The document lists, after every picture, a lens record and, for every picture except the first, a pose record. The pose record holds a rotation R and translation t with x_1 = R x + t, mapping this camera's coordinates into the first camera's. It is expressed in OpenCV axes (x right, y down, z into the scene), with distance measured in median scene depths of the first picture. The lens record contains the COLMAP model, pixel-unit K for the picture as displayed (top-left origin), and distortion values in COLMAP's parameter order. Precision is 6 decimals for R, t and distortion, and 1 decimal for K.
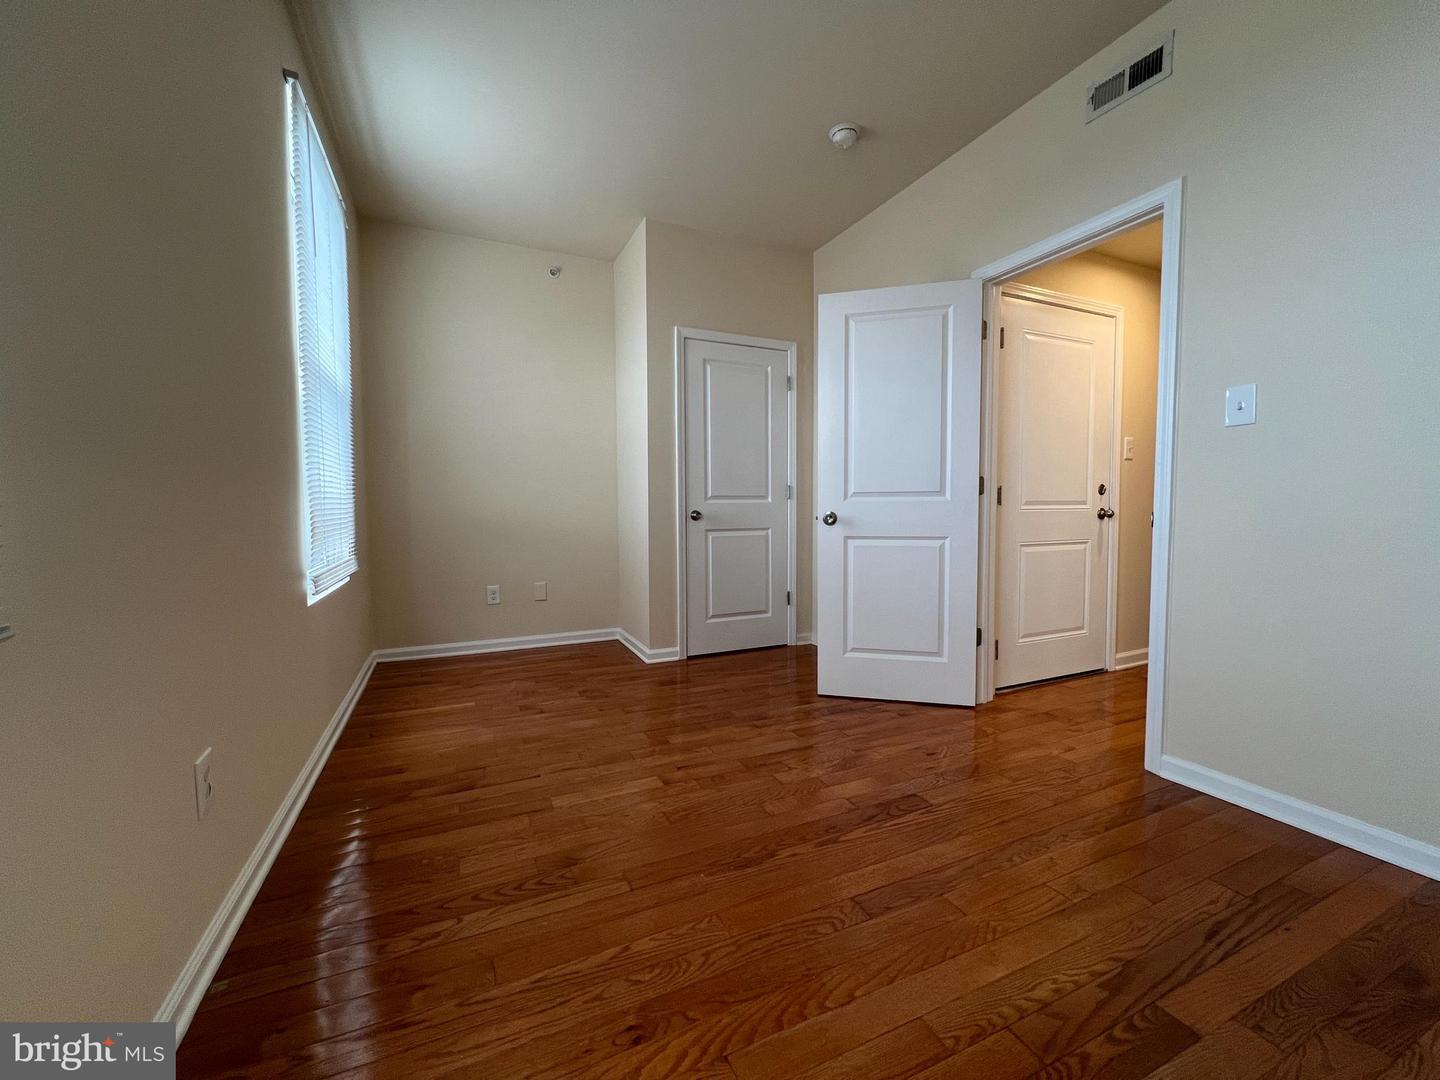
lens RADIAL K [[576.5, 0, 718.6], [0, 576.5, 539.1], [0, 0, 1]] dist [0.003084, 0.000428]
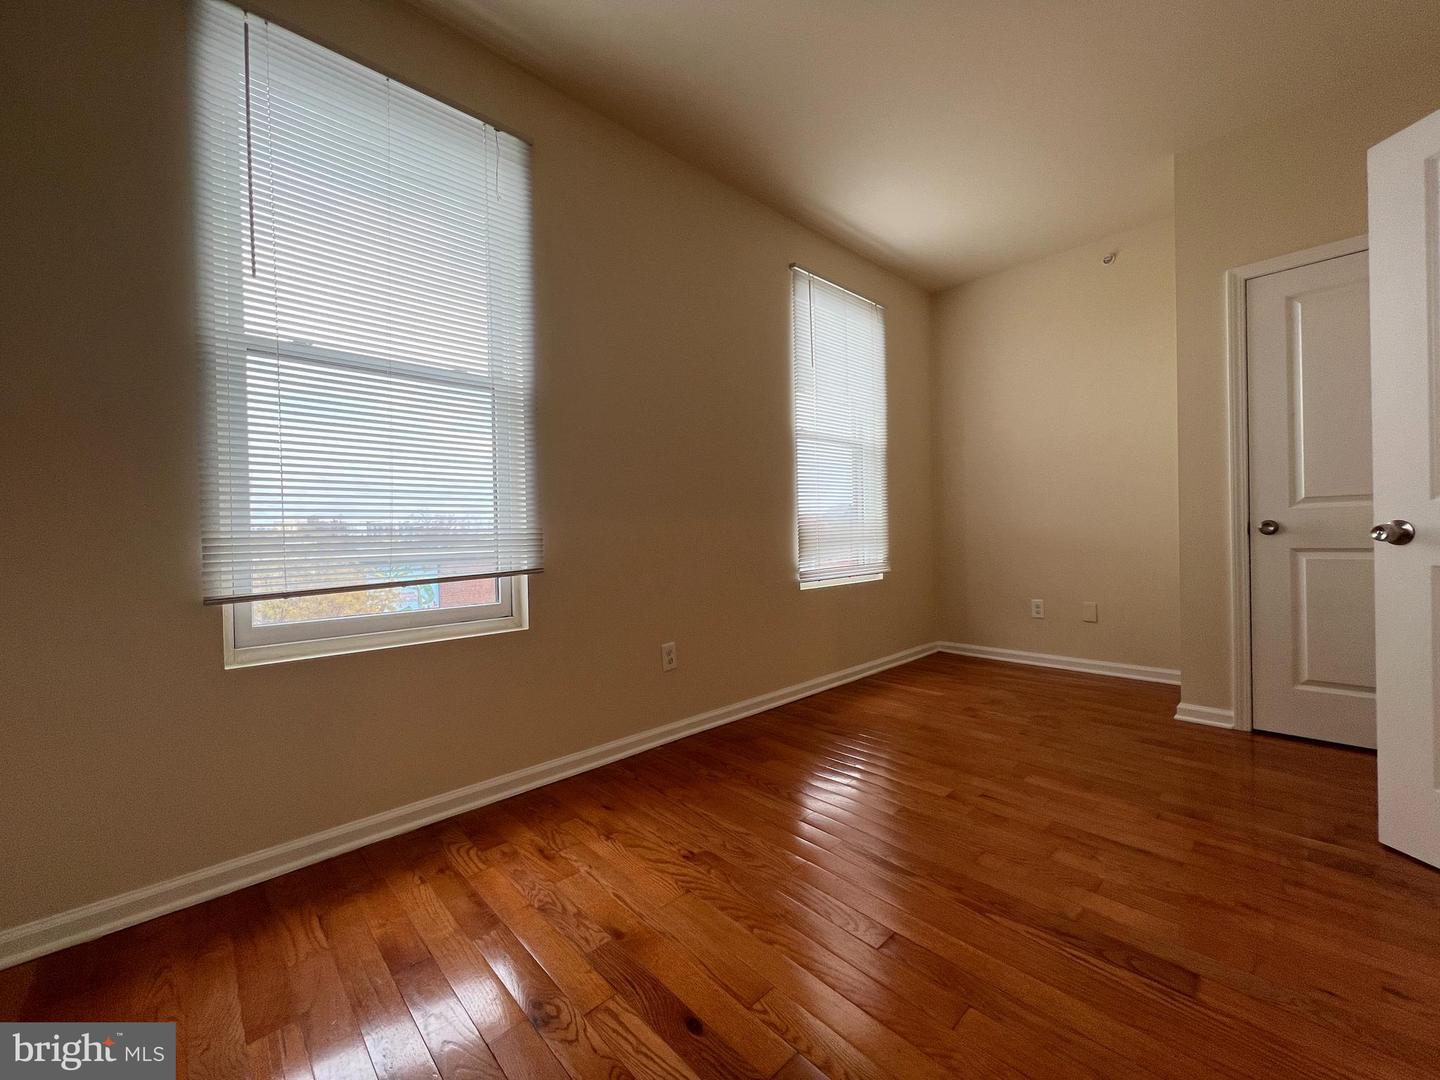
lens RADIAL K [[576.5, 0, 718.1], [0, 576.5, 538.5], [0, 0, 1]] dist [0.003084, 0.000428]
pose [[0.316796, 0.005315, -0.948479, 0.520743], [-0.027226, 0.999623, -0.003492, -0.010178], [0.948103, 0.026930, 0.316821, 0.199883]]
